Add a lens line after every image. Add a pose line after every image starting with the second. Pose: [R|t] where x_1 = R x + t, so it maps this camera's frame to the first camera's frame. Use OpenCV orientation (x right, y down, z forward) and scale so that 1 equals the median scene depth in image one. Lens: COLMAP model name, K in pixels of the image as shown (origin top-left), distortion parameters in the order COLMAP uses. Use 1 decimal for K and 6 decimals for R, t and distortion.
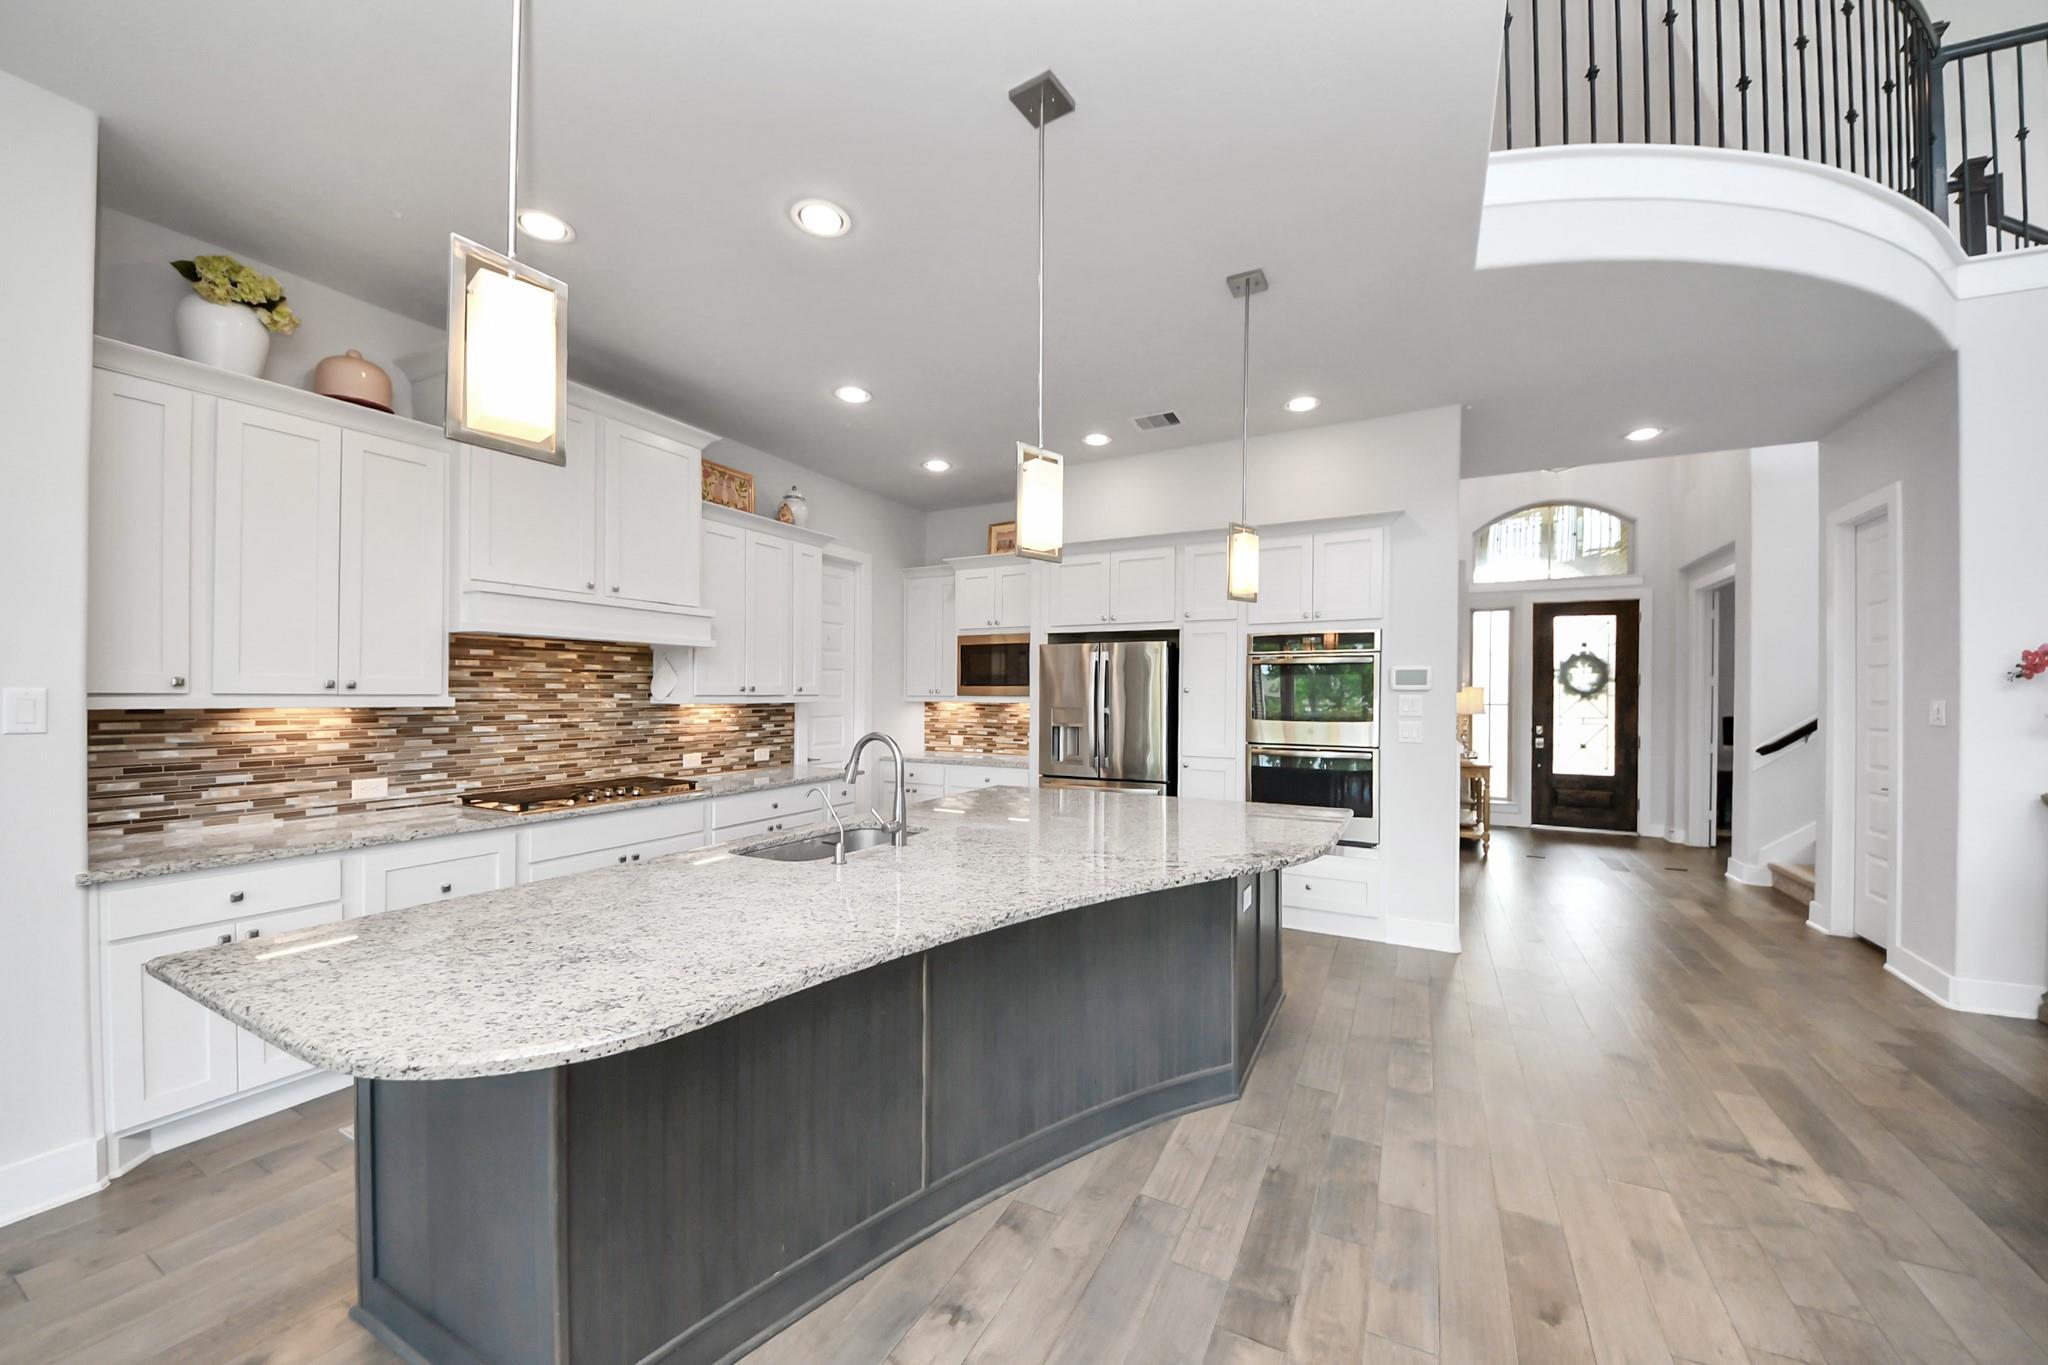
lens RADIAL K [[745.9, 0, 1028.4], [0, 745.9, 697.2], [0, 0, 1]] dist [0.048950, -0.028503]
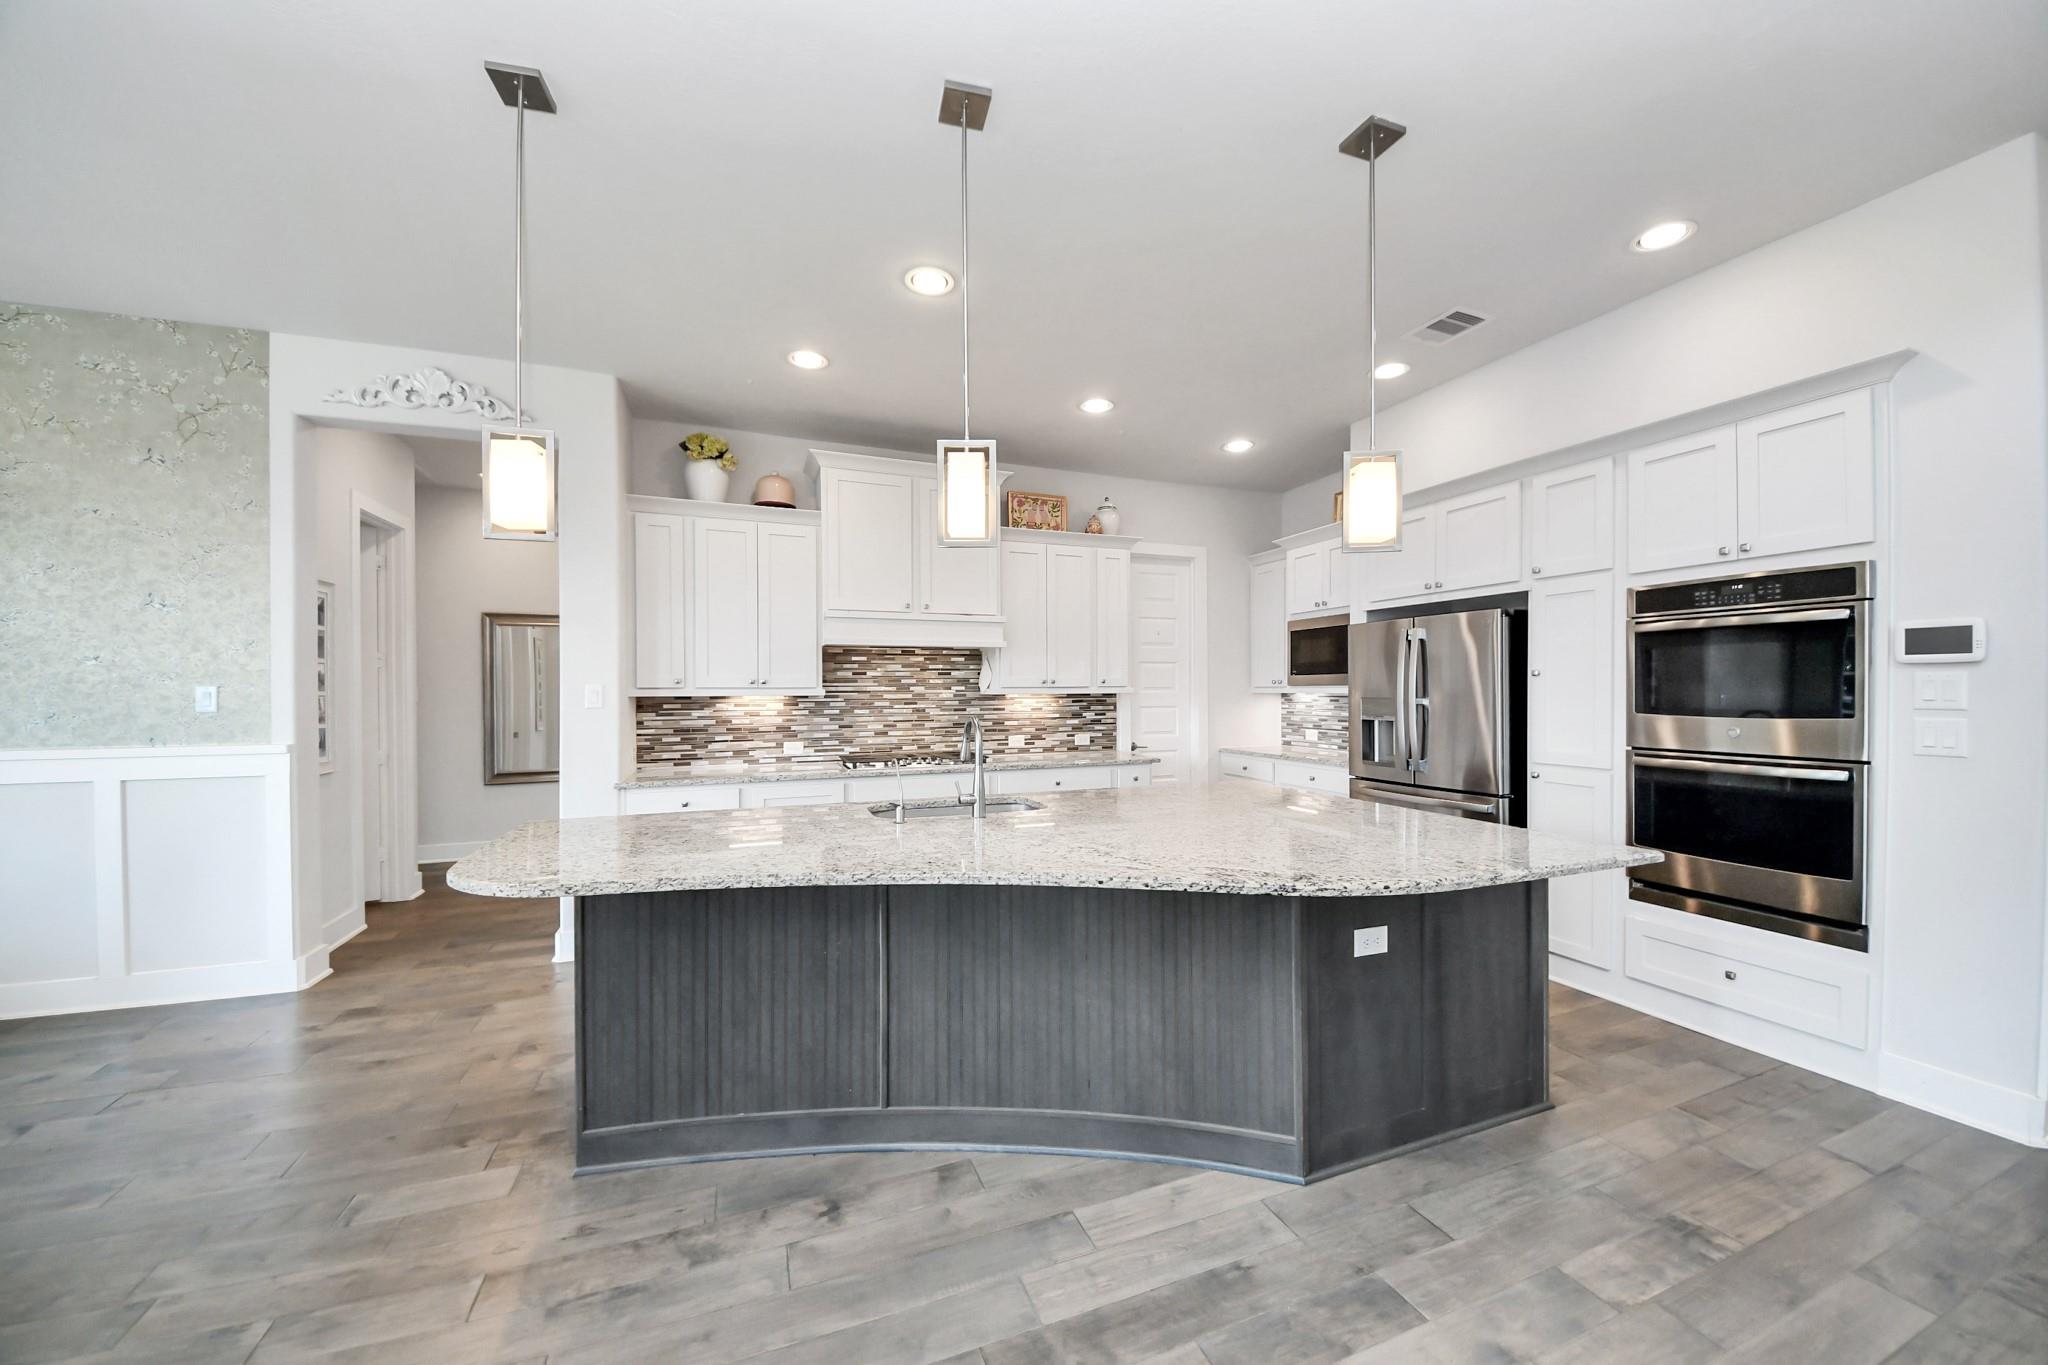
lens RADIAL K [[720.3, 0, 1017.0], [0, 720.3, 691.0], [0, 0, 1]] dist [0.043528, -0.024828]
pose [[0.753279, -0.008671, -0.657644, 0.351659], [0.006330, 0.999962, -0.005934, 0.010921], [0.657671, 0.000307, 0.753305, 0.141007]]
